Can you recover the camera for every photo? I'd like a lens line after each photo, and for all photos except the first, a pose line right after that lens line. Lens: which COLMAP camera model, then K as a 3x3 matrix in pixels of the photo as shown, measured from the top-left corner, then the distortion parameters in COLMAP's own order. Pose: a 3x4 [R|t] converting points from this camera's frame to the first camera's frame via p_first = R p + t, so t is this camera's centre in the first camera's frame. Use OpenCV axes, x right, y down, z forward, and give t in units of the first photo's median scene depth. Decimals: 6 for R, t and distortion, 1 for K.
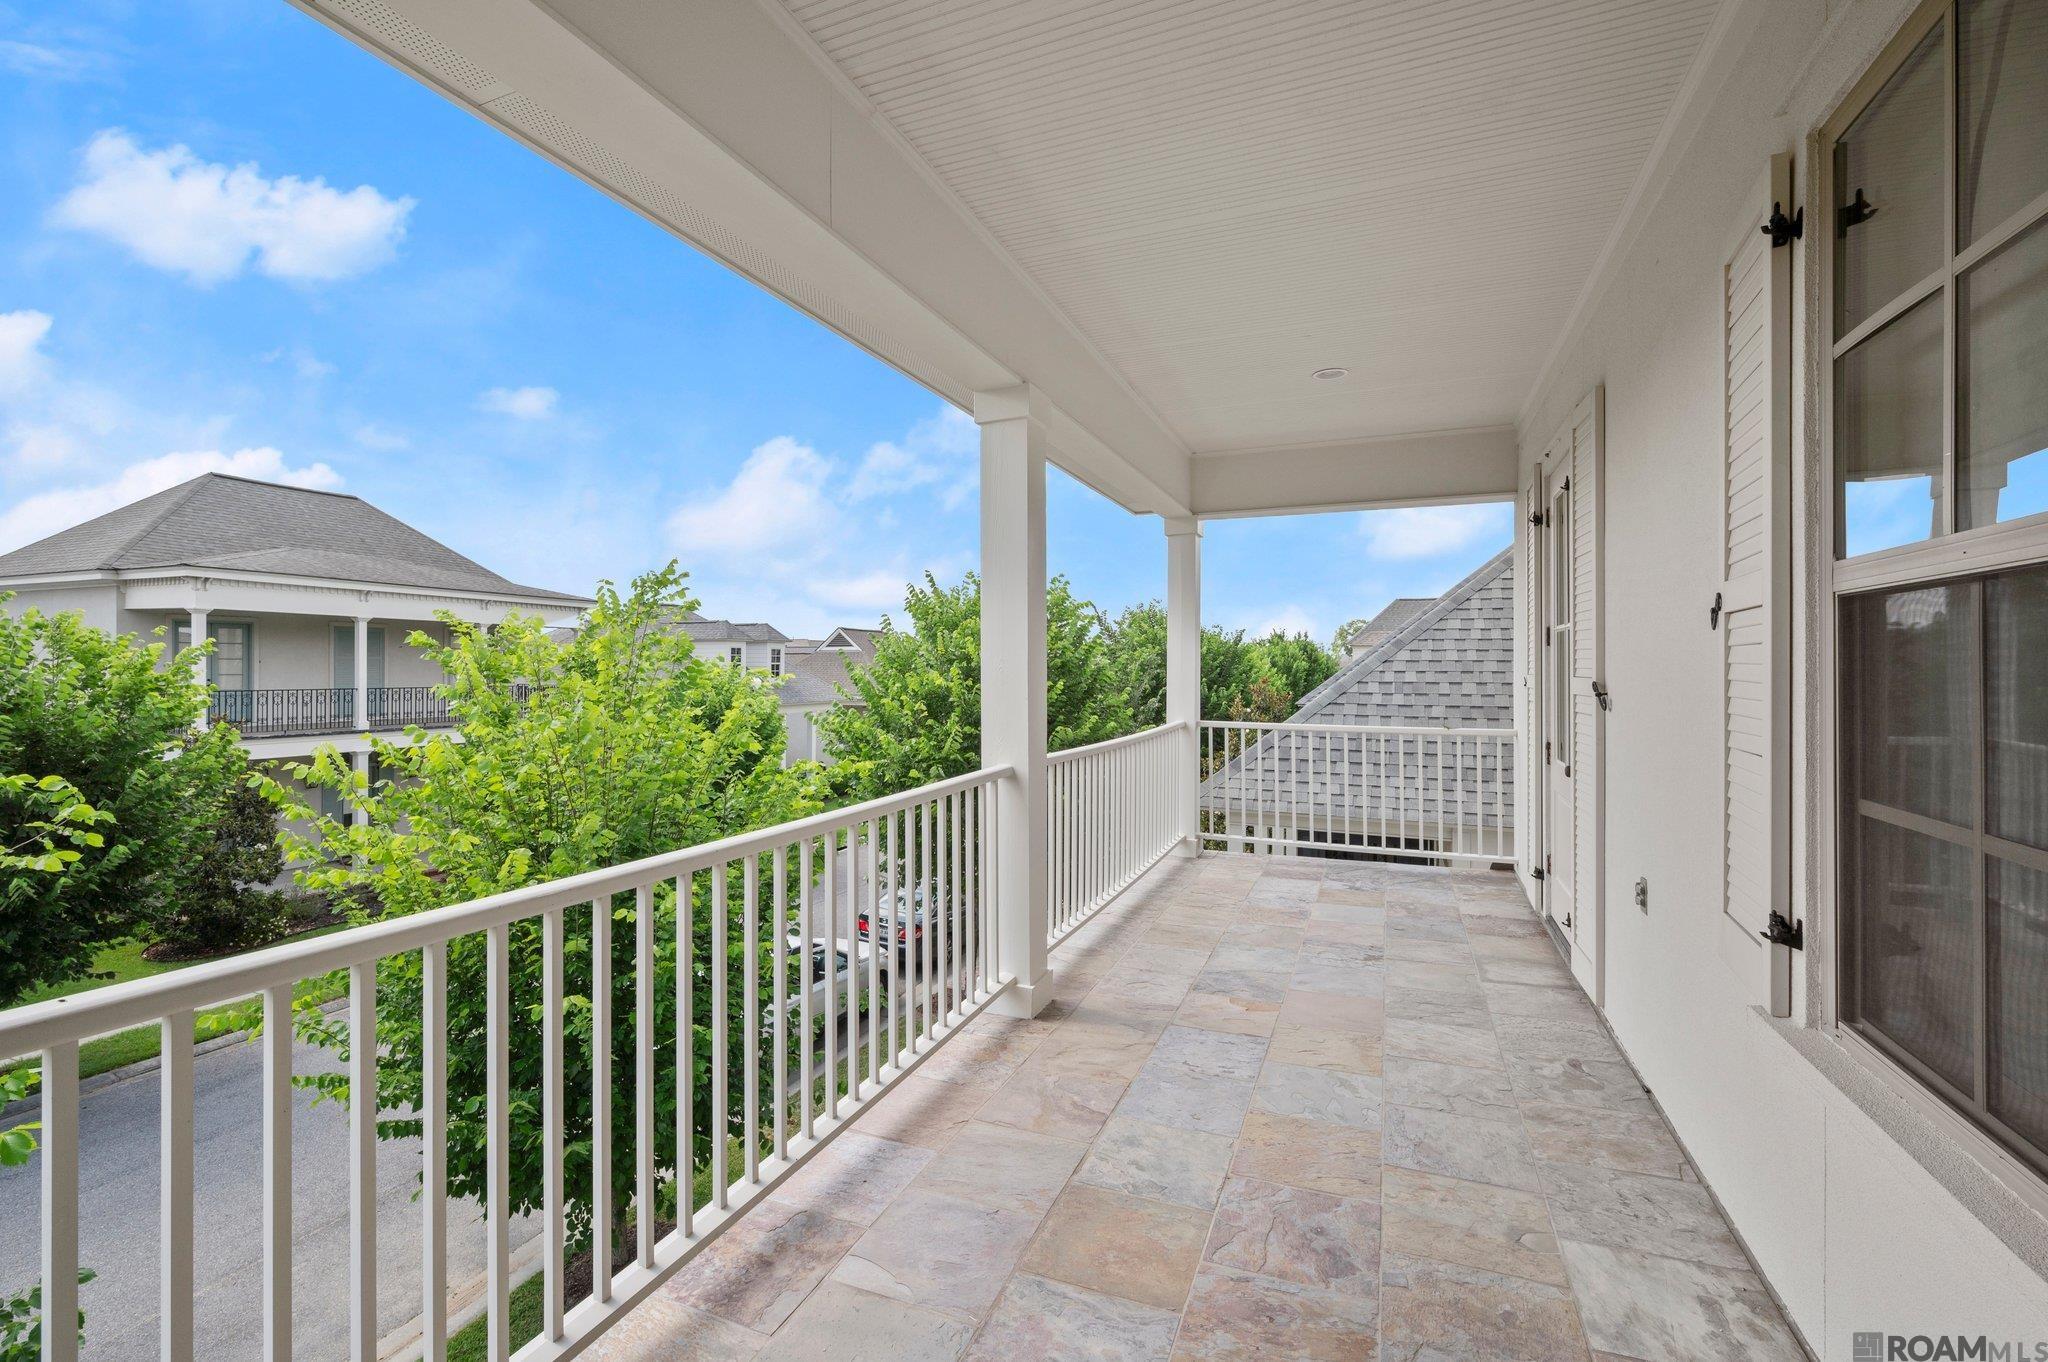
lens RADIAL K [[877.1, 0, 1019.3], [0, 877.1, 674.5], [0, 0, 1]] dist [0.000037, 0.000045]
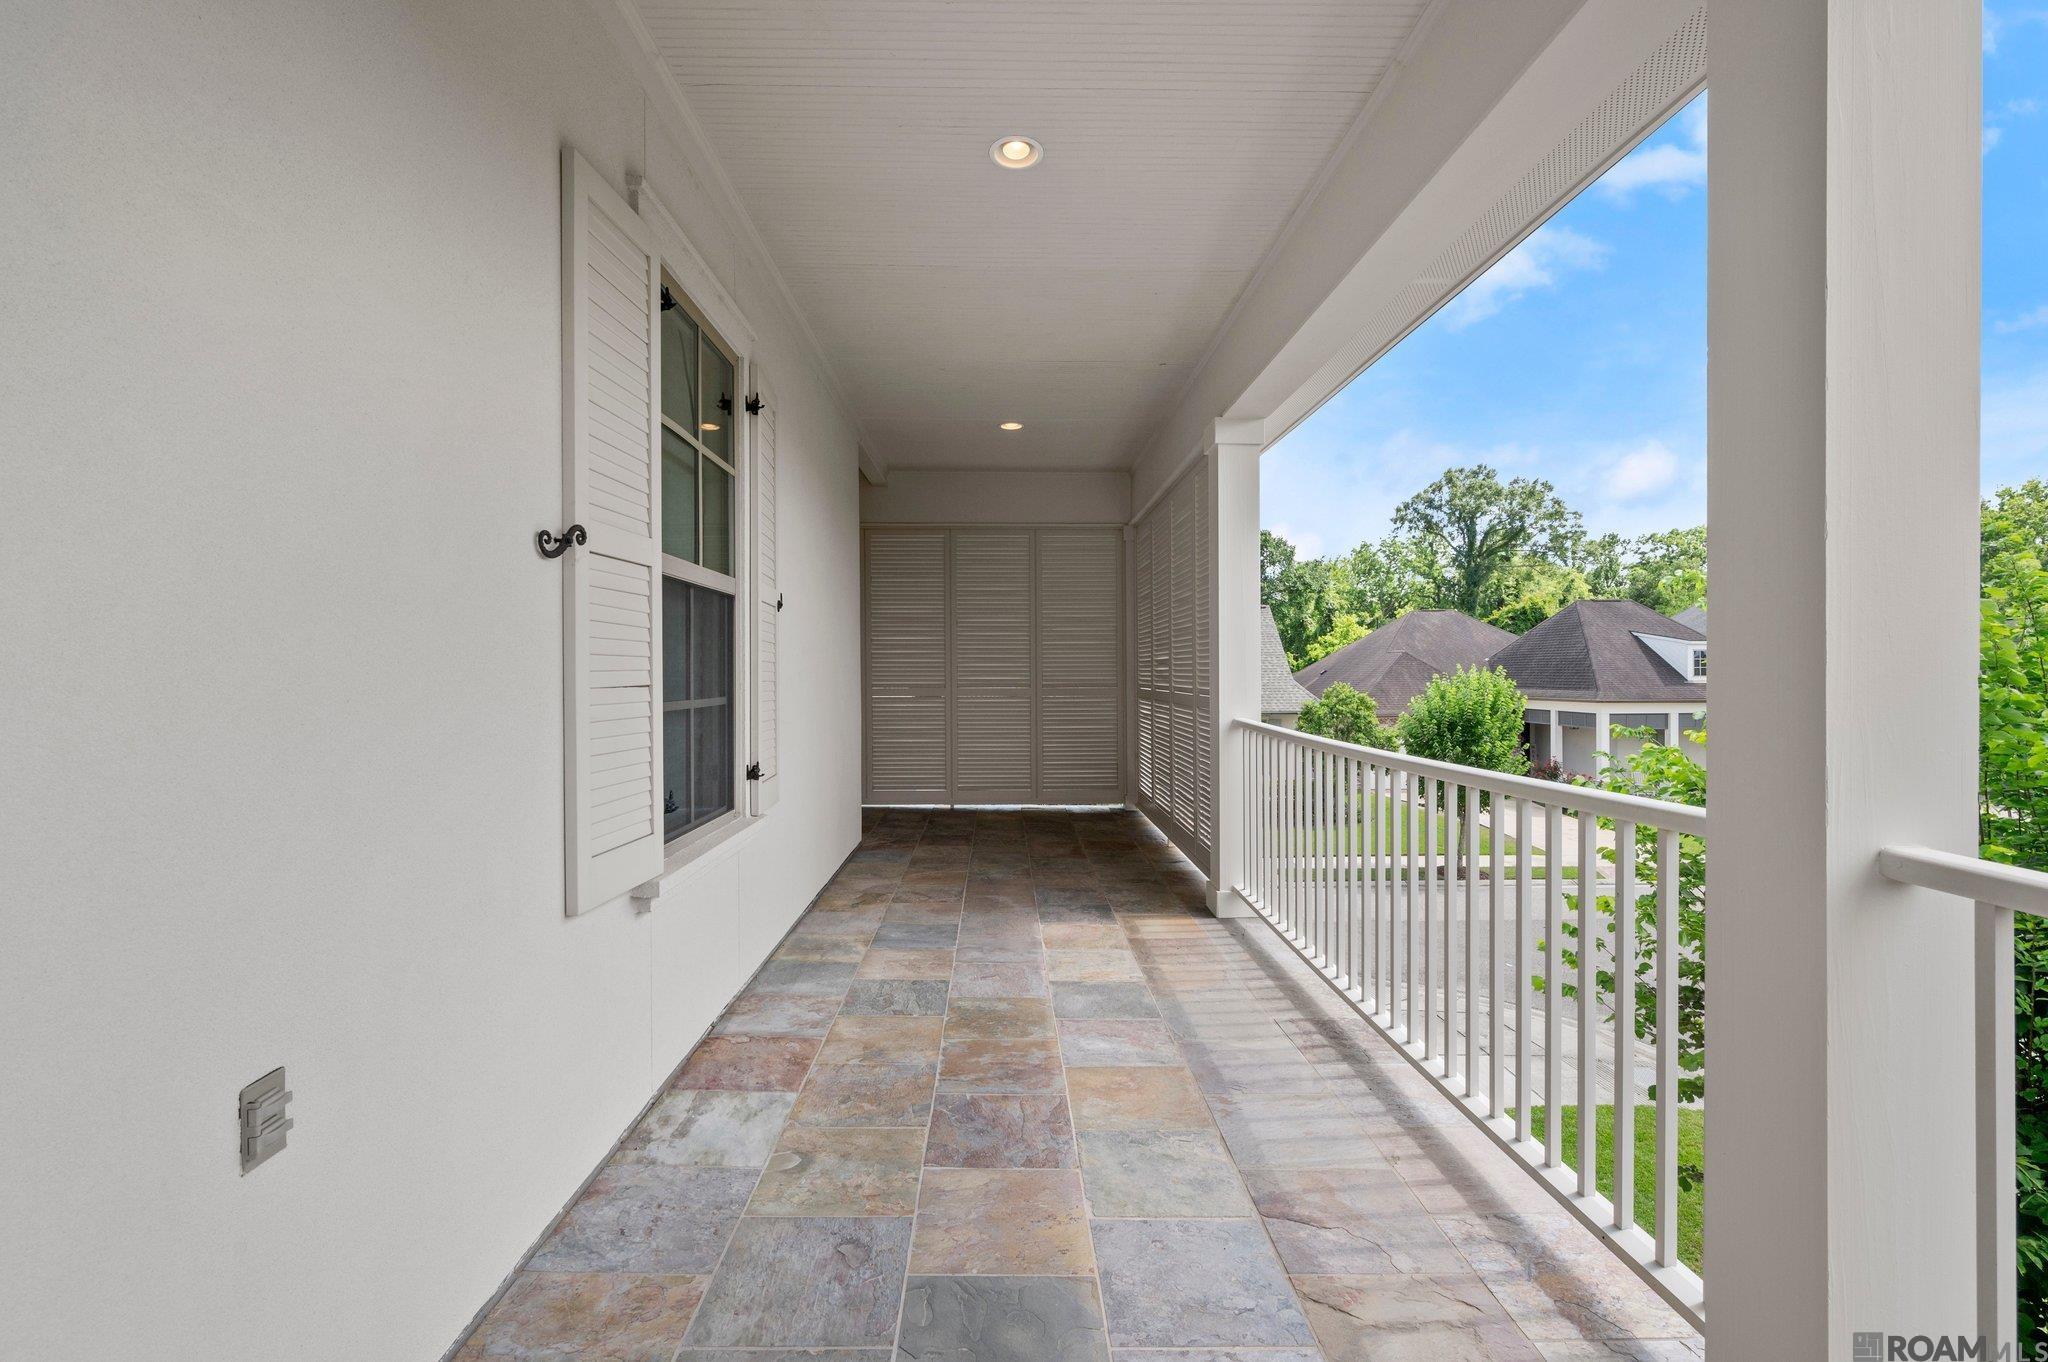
lens RADIAL K [[877.1, 0, 1020.3], [0, 877.1, 672.2], [0, 0, 1]] dist [0.000037, 0.000045]
pose [[-0.910422, 0.006646, -0.413627, 0.749845], [0.004257, 0.999969, 0.006697, 0.055904], [0.413658, 0.004336, -0.910422, 2.025856]]
